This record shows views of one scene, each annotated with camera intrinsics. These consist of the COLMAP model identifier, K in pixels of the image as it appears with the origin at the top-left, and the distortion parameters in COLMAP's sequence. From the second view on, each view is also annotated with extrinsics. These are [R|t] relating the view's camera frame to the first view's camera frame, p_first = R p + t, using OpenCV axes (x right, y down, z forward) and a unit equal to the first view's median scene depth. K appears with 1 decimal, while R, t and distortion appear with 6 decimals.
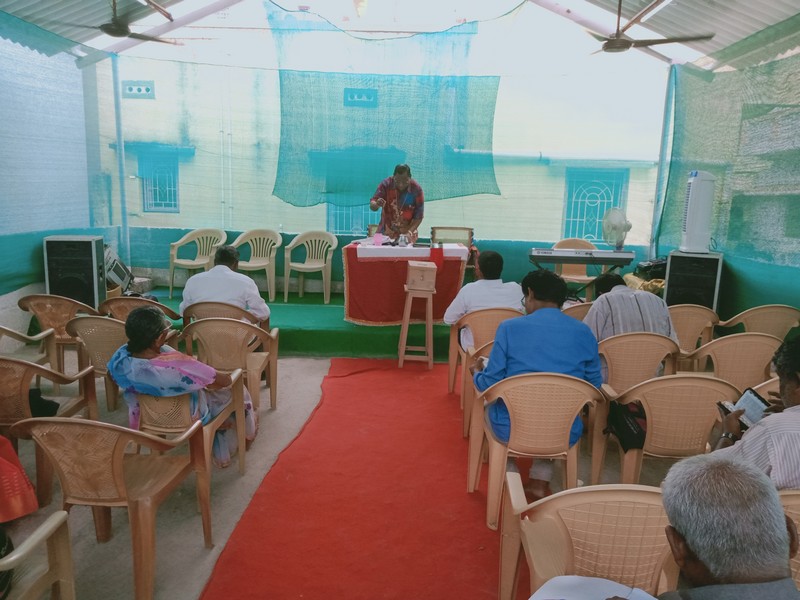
lens RADIAL K [[588.8, 0, 400.0], [0, 588.8, 300.0], [0, 0, 1]] dist [0.008997, -0.003631]
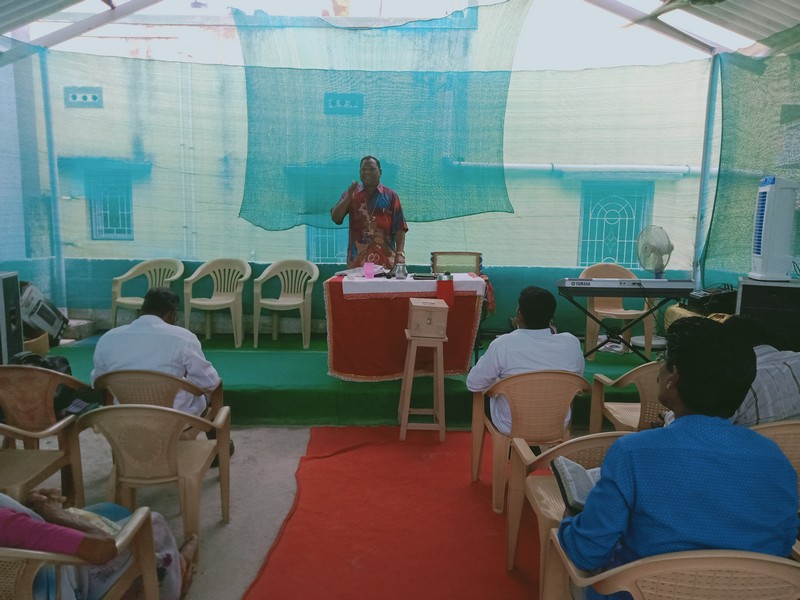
lens RADIAL K [[591.9, 0, 388.6], [0, 591.9, 299.3], [0, 0, 1]] dist [0.012659, 0.008345]
pose [[0.999839, -0.016944, 0.005963, -0.013636], [0.017169, 0.999058, -0.039847, -0.026580], [-0.005282, 0.039943, 0.999188, 0.174564]]
